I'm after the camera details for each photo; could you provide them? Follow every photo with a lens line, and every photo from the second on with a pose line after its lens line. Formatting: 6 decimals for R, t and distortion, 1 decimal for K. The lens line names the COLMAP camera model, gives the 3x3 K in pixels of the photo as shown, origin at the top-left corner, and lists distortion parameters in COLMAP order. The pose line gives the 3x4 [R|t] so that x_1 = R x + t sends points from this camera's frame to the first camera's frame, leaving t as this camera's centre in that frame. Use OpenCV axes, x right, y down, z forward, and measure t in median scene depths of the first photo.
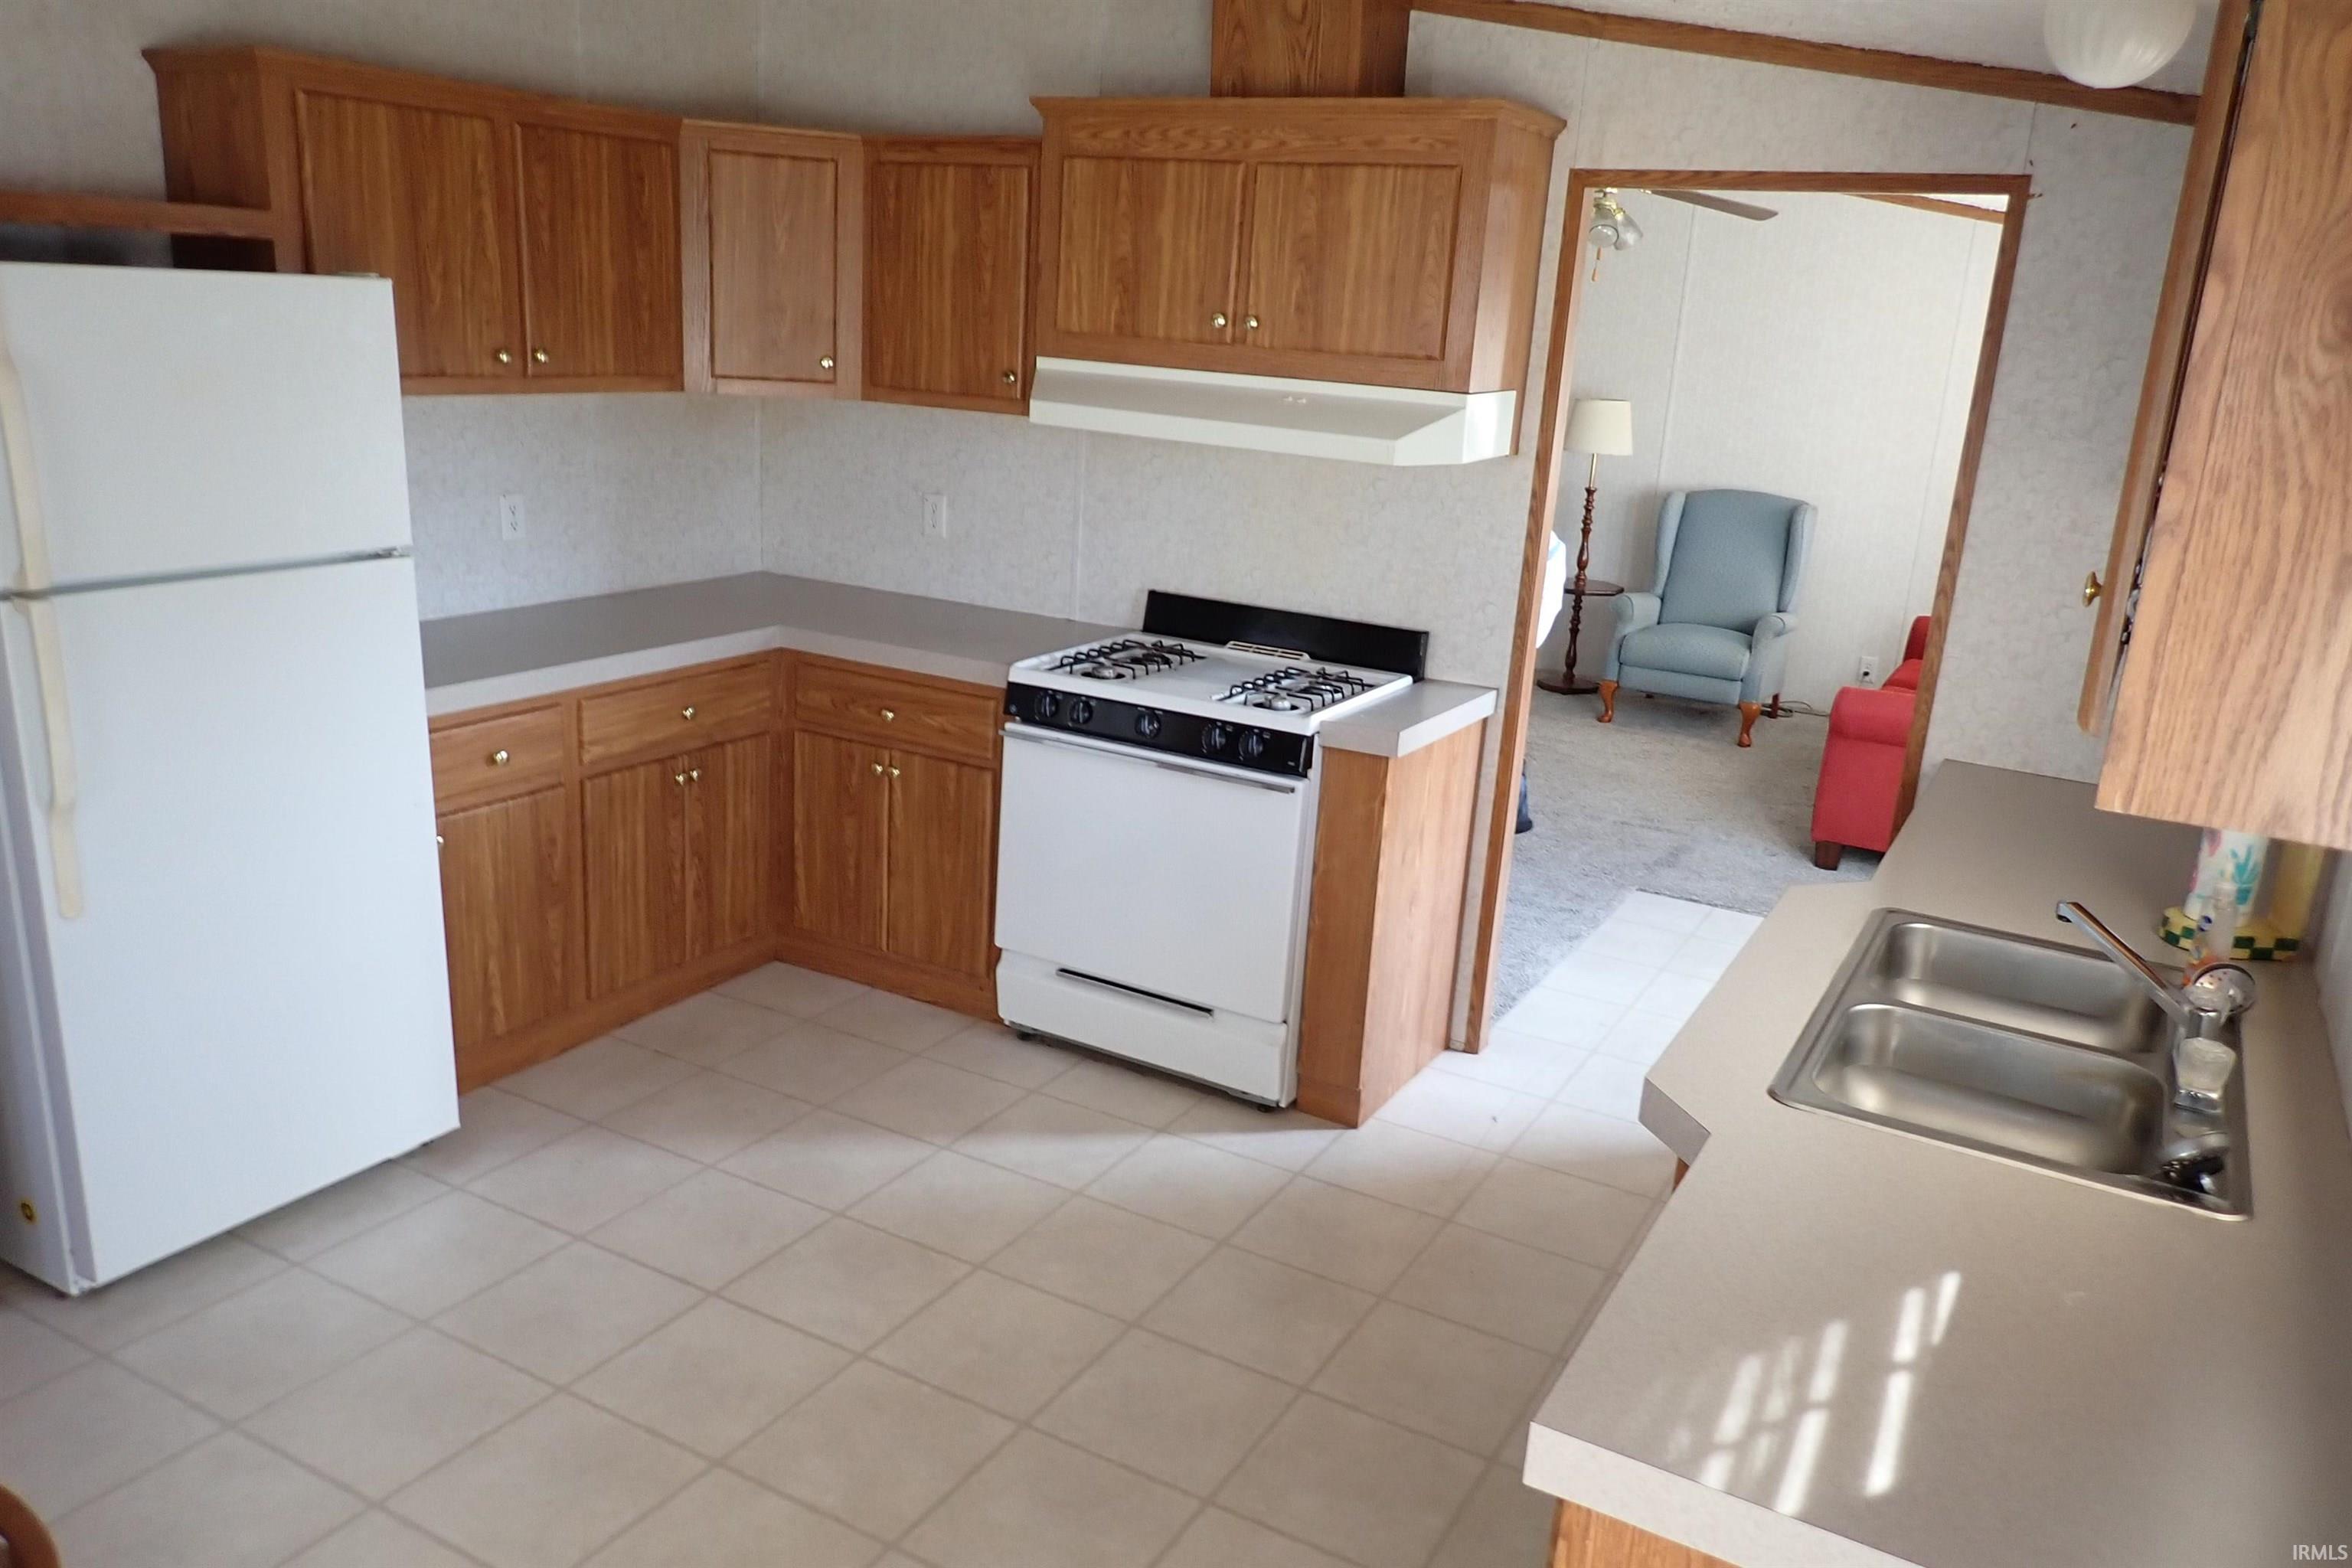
lens RADIAL K [[1727.8, 0, 1166.4], [0, 1727.8, 786.5], [0, 0, 1]] dist [0.006191, -0.008146]
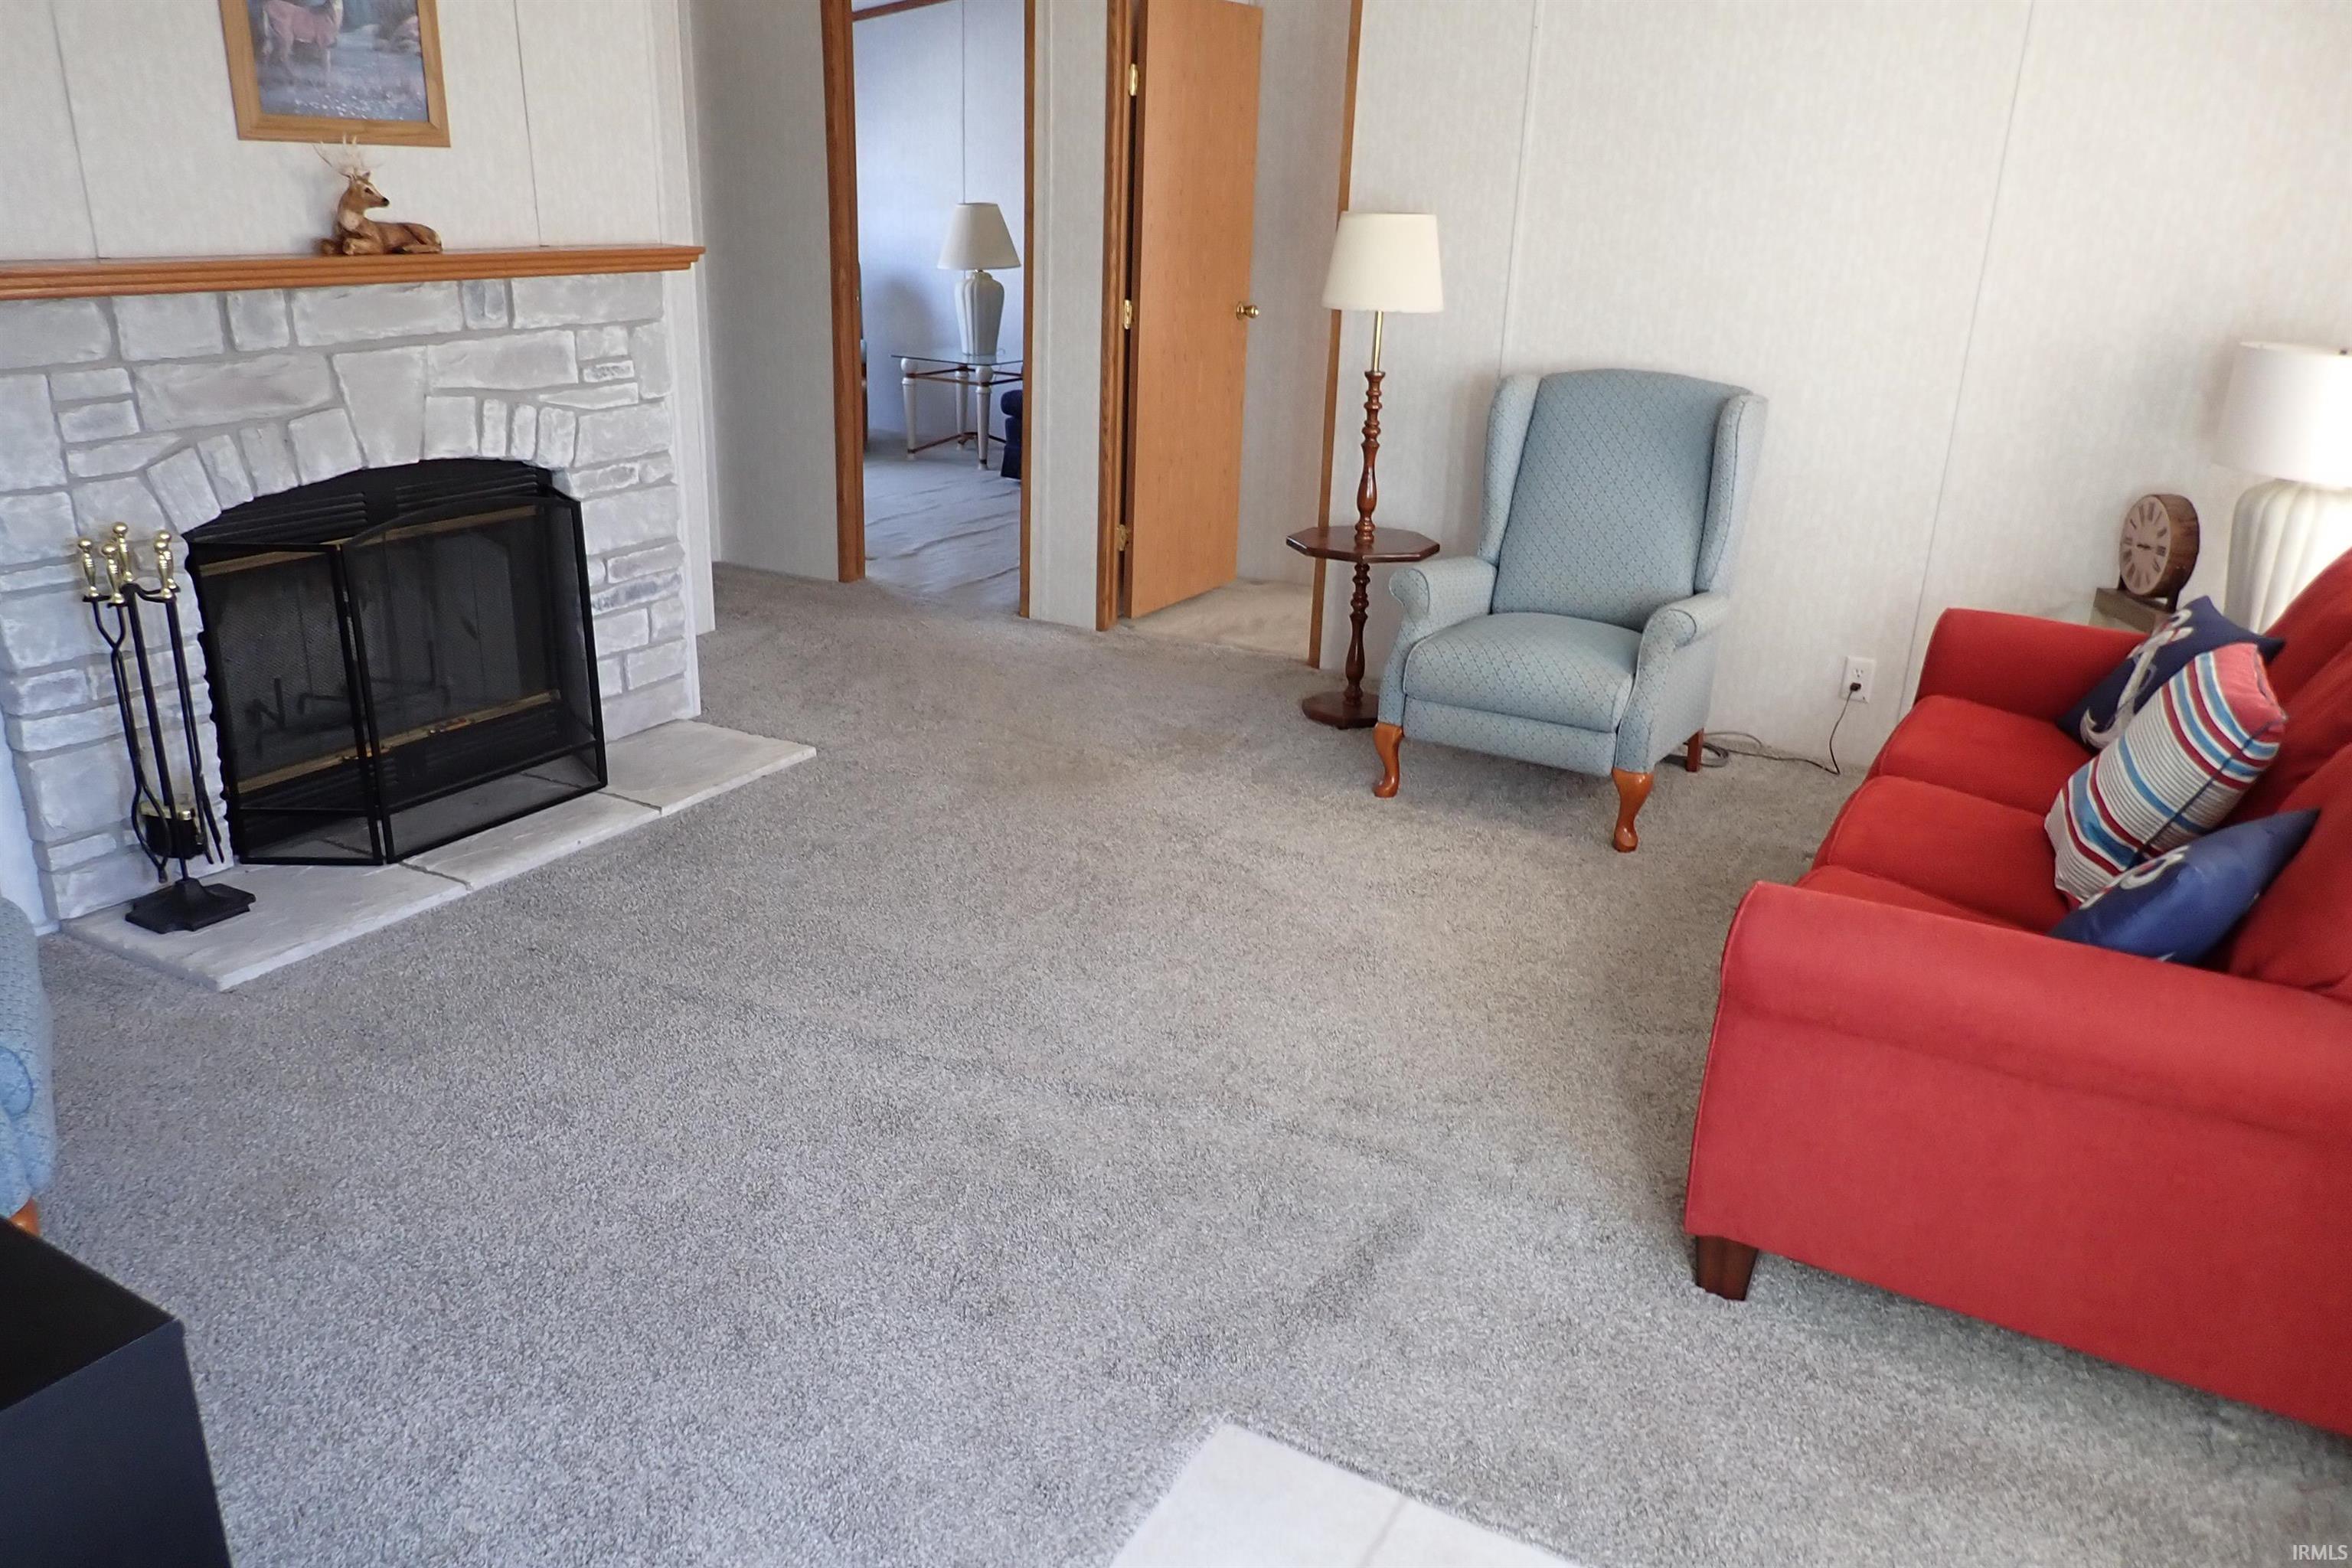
lens RADIAL K [[1727.8, 0, 1170.4], [0, 1727.8, 789.5], [0, 0, 1]] dist [0.006191, -0.008146]
pose [[0.999654, -0.023032, -0.012671, 0.189713], [0.023856, 0.997313, 0.069259, -0.079206], [0.011042, -0.069538, 0.997518, 0.435816]]
